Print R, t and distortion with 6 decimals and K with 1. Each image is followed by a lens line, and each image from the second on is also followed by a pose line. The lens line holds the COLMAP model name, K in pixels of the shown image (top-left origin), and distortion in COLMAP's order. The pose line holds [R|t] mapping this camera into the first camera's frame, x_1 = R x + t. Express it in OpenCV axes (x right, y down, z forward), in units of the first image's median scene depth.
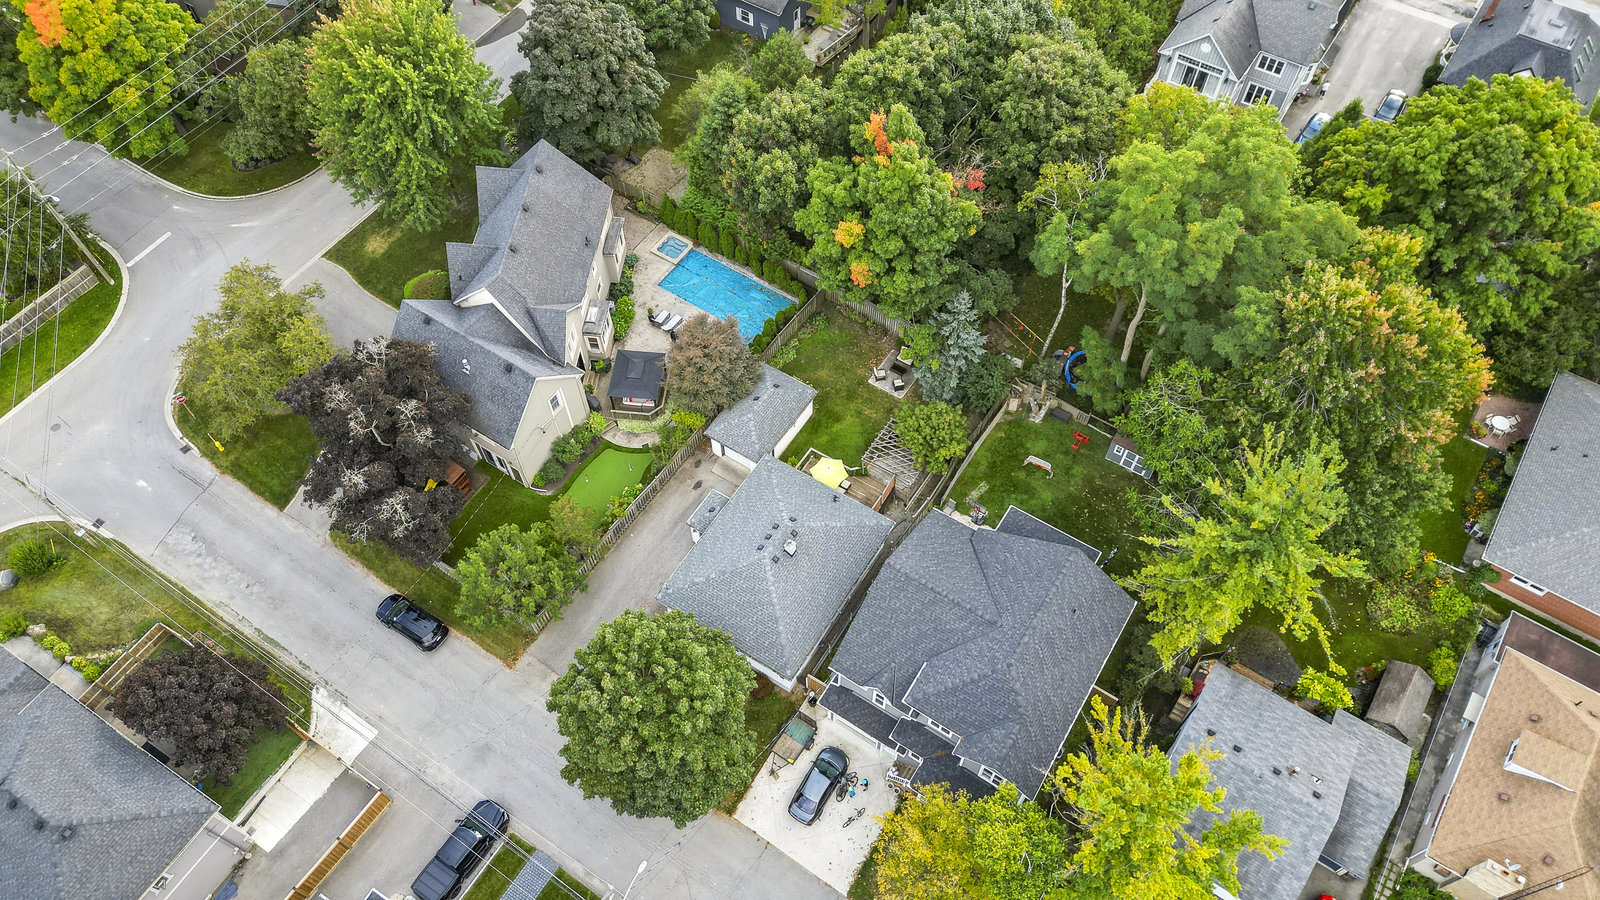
lens RADIAL K [[1113.9, 0, 800.0], [0, 1113.9, 450.0], [0, 0, 1]] dist [0.110003, -0.135441]
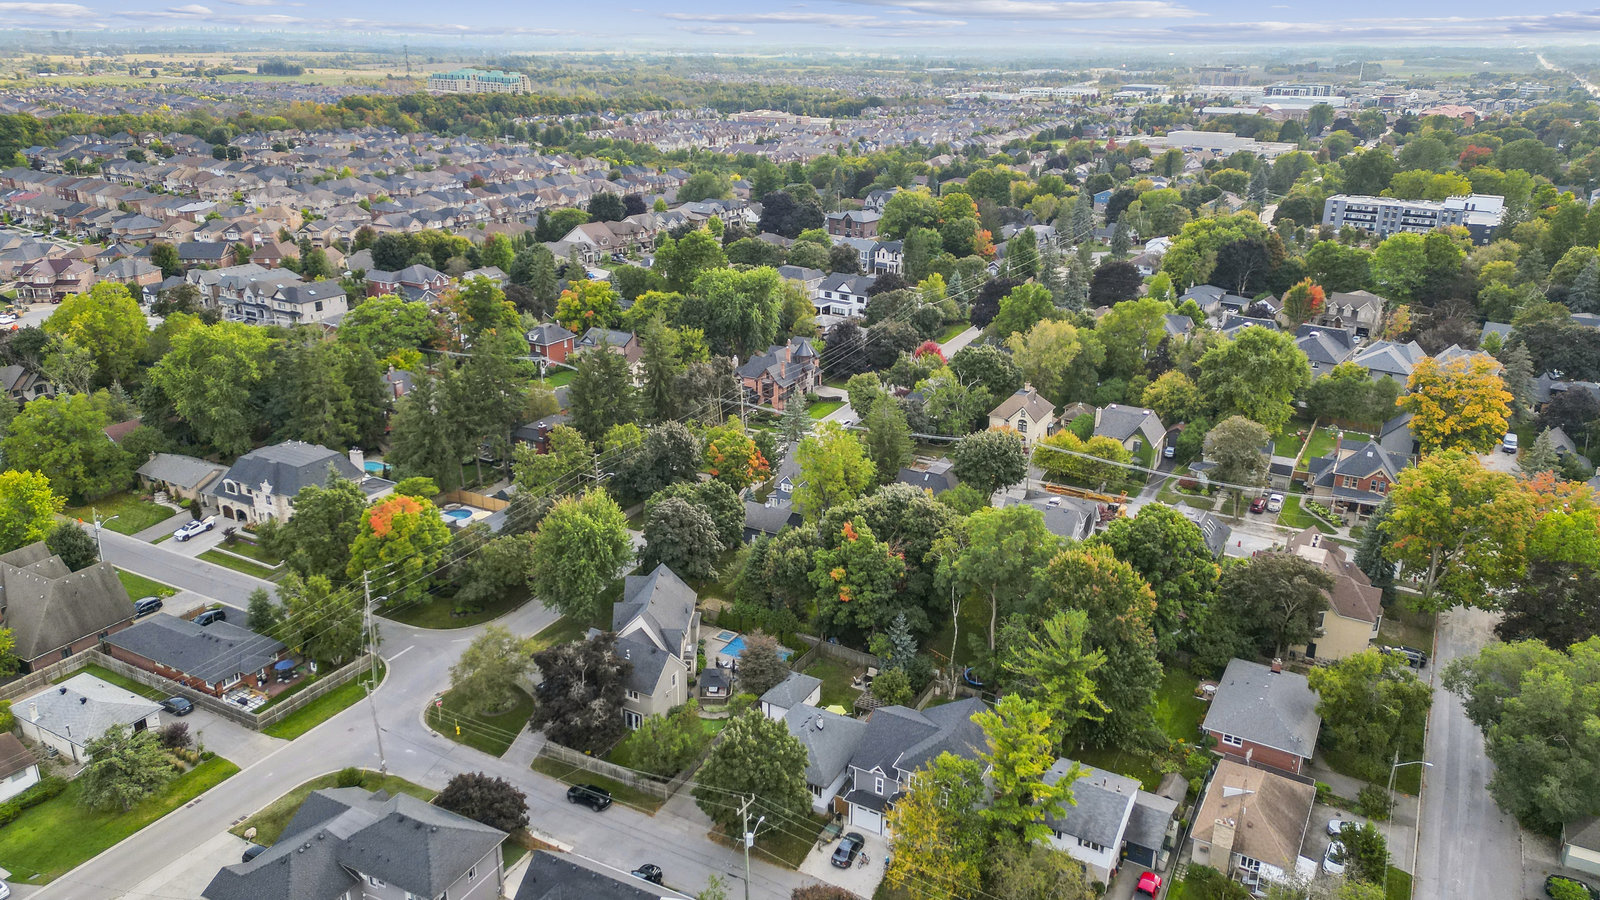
lens RADIAL K [[1113.9, 0, 800.0], [0, 1113.9, 450.0], [0, 0, 1]] dist [0.110003, -0.135441]
pose [[0.996788, -0.010002, 0.079460, -0.158484], [0.056251, 0.793675, -0.605736, 0.733014], [-0.057006, 0.608260, 0.791688, -0.593377]]
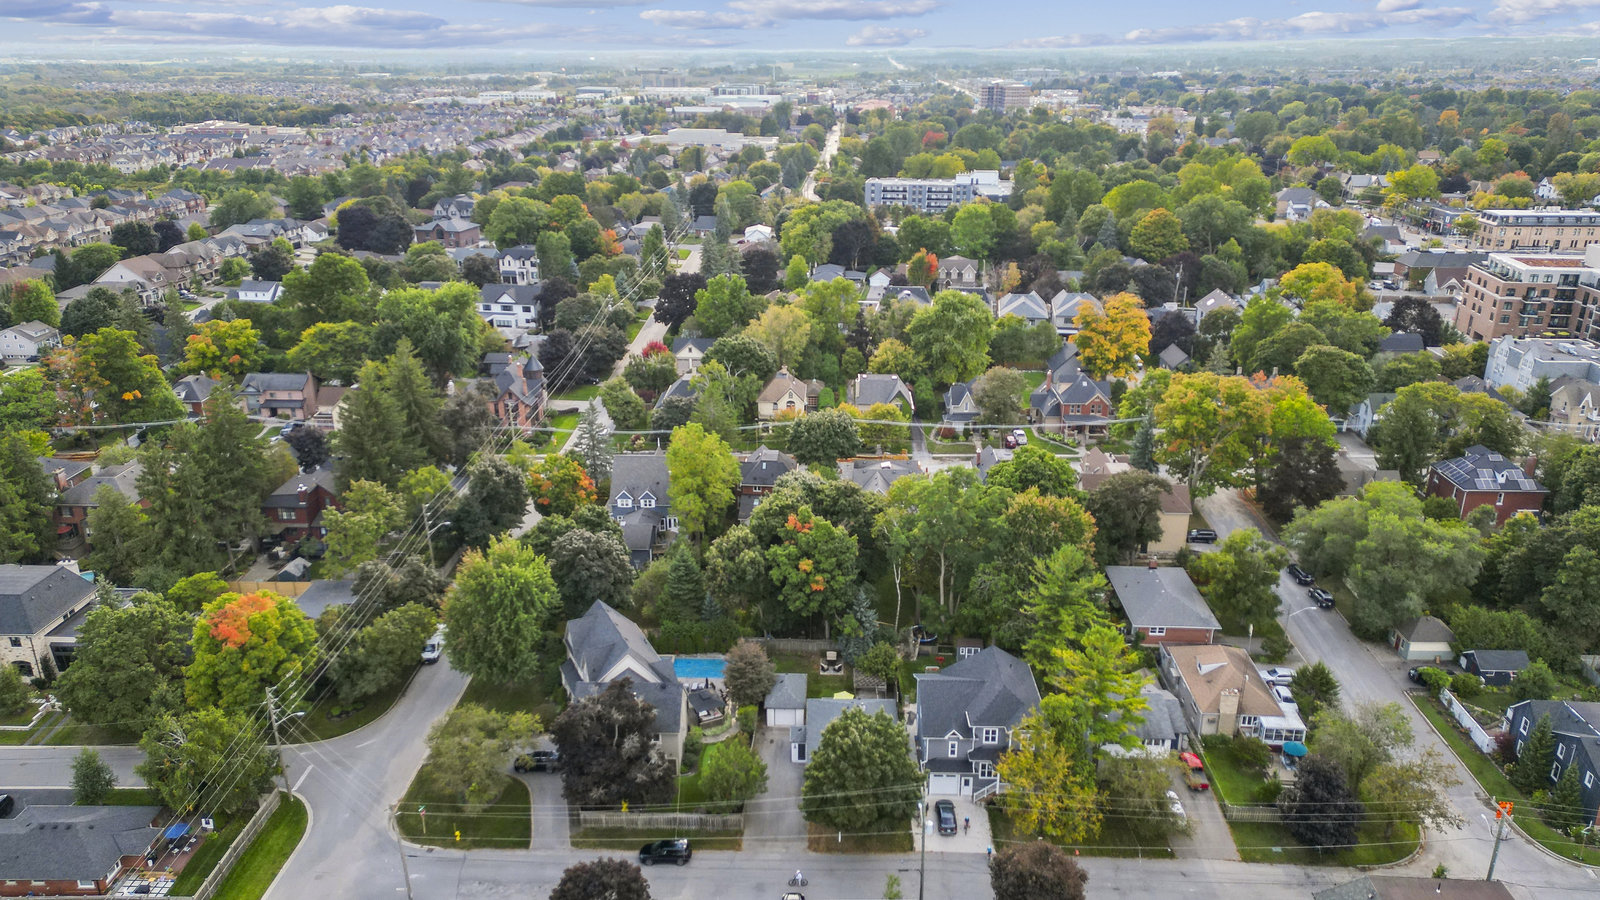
lens RADIAL K [[1105.8, 0, 796.6], [0, 1105.8, 433.1], [0, 0, 1]] dist [0.078773, -0.078956]
pose [[0.850940, -0.165047, 0.498658, -0.816974], [0.439578, 0.743436, -0.504057, 0.544900], [-0.287527, 0.648122, 0.705171, -0.451869]]
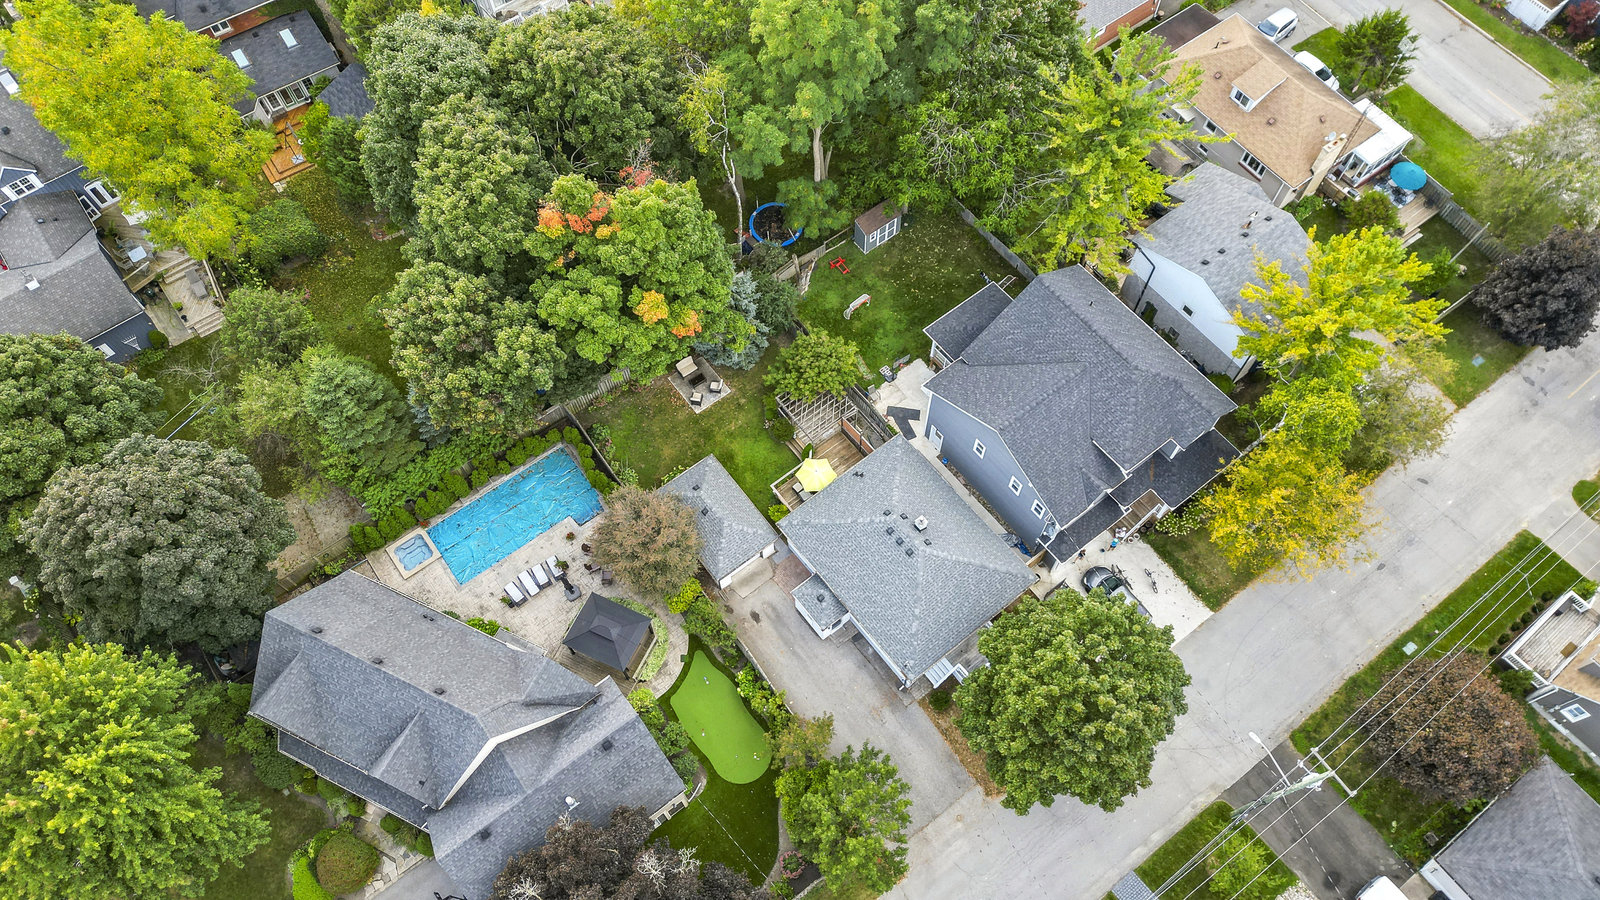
lens RADIAL K [[1113.9, 0, 800.0], [0, 1113.9, 450.0], [0, 0, 1]] dist [0.110003, -0.135441]
pose [[0.326792, -0.840068, 0.433004, -0.366417], [0.799047, 0.490257, 0.348097, -0.326905], [-0.504708, 0.232235, 0.831466, 0.214286]]
